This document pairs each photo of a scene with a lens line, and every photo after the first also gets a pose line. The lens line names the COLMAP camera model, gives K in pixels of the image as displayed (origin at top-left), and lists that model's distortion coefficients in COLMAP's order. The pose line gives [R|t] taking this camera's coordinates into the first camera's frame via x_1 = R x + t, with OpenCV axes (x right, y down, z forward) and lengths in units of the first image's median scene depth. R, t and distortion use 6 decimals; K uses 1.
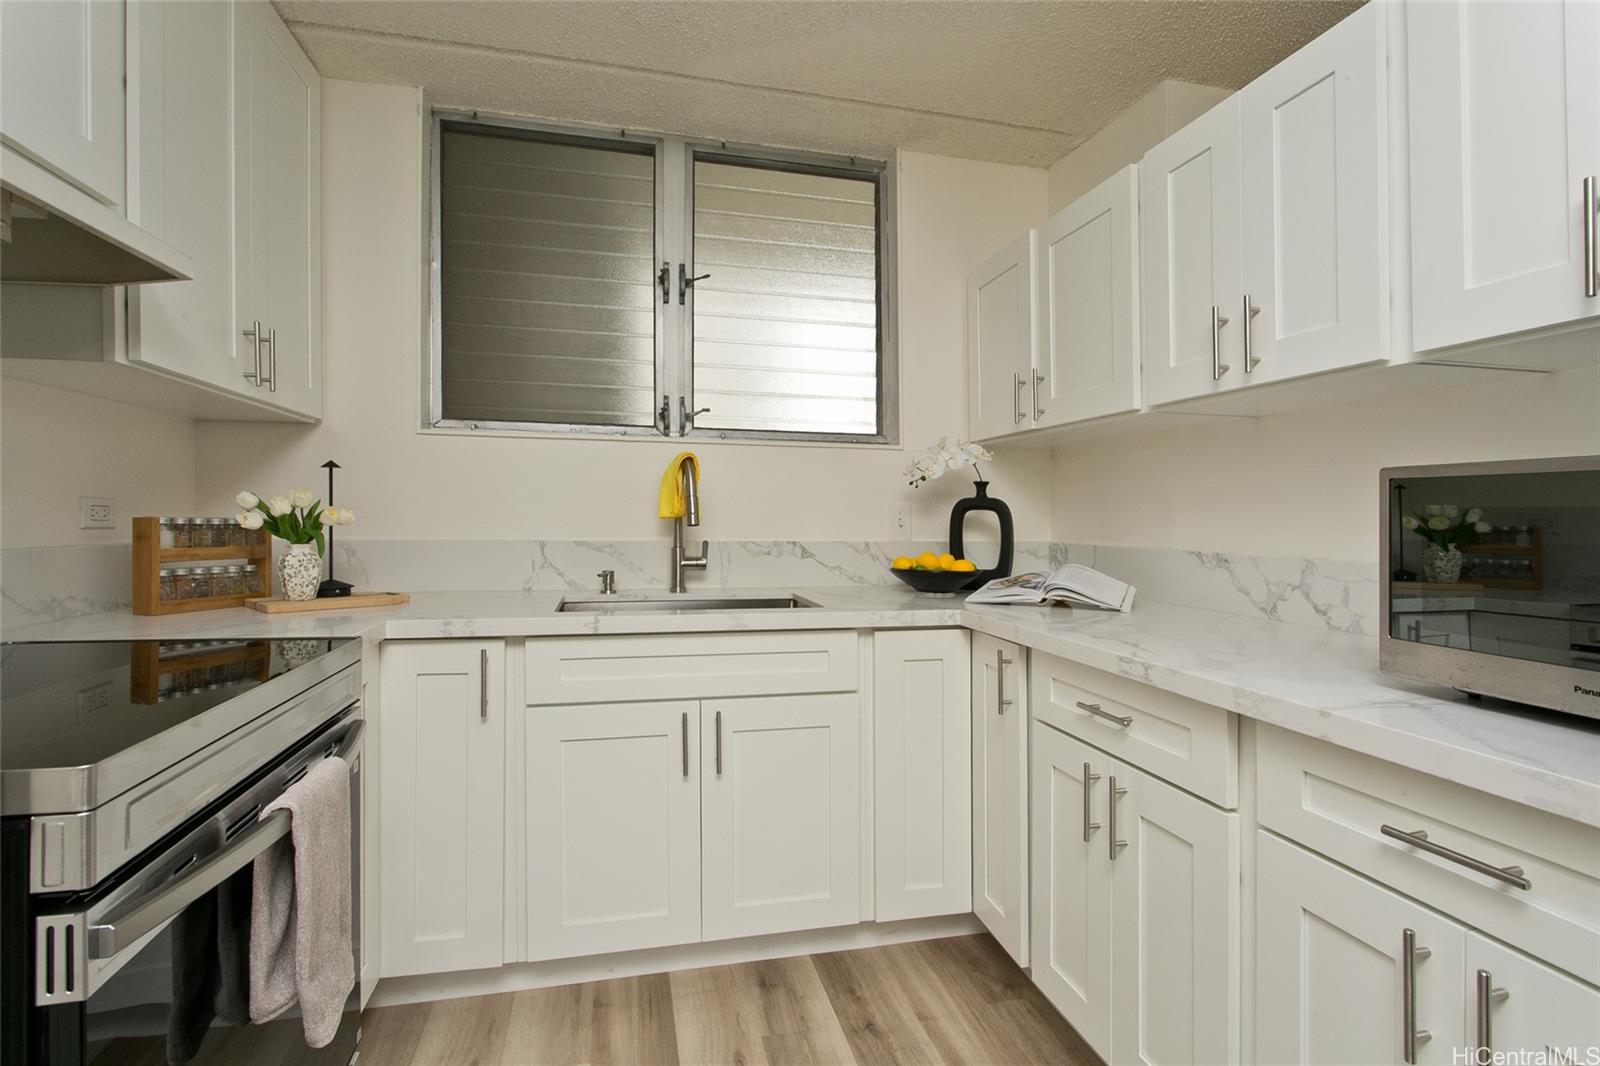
lens RADIAL K [[741.4, 0, 800.0], [0, 741.4, 533.0], [0, 0, 1]] dist [-0.023478, 0.012627]
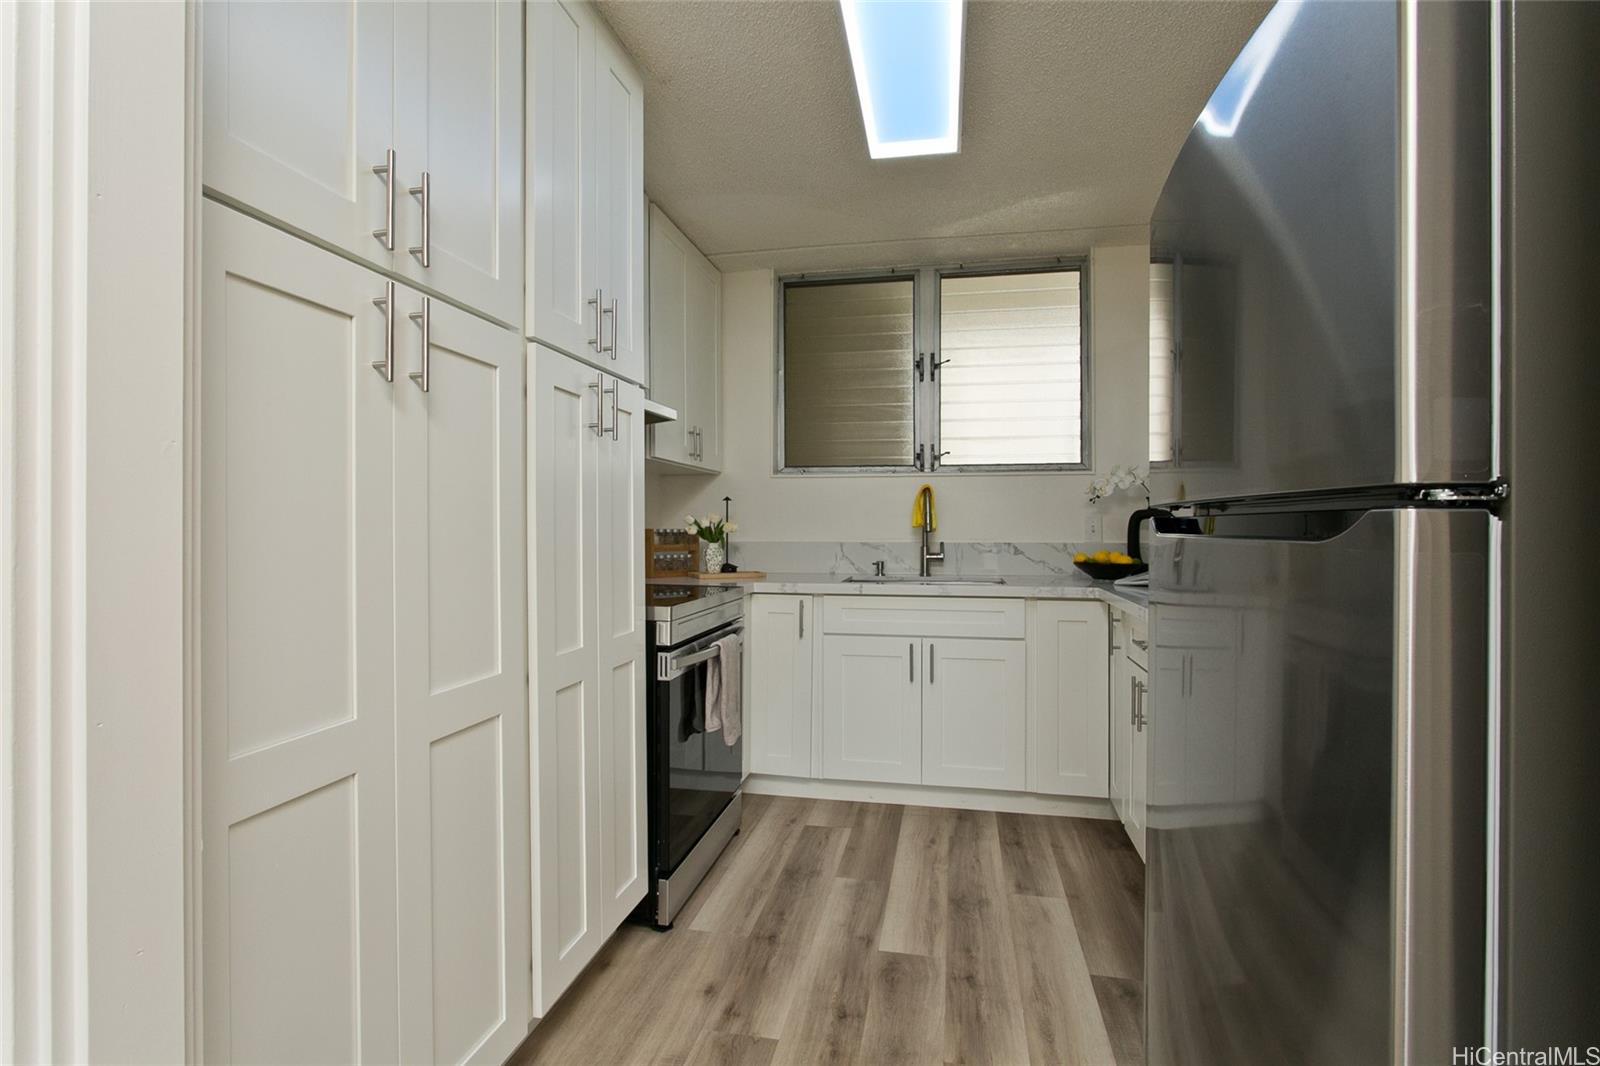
lens RADIAL K [[641.9, 0, 800.0], [0, 641.9, 533.0], [0, 0, 1]] dist [0.000047, 0.000056]
pose [[0.903923, -0.004841, -0.427667, 0.183428], [-0.000453, 0.999925, -0.012278, 0.009200], [0.427695, 0.011292, 0.903853, -0.323366]]
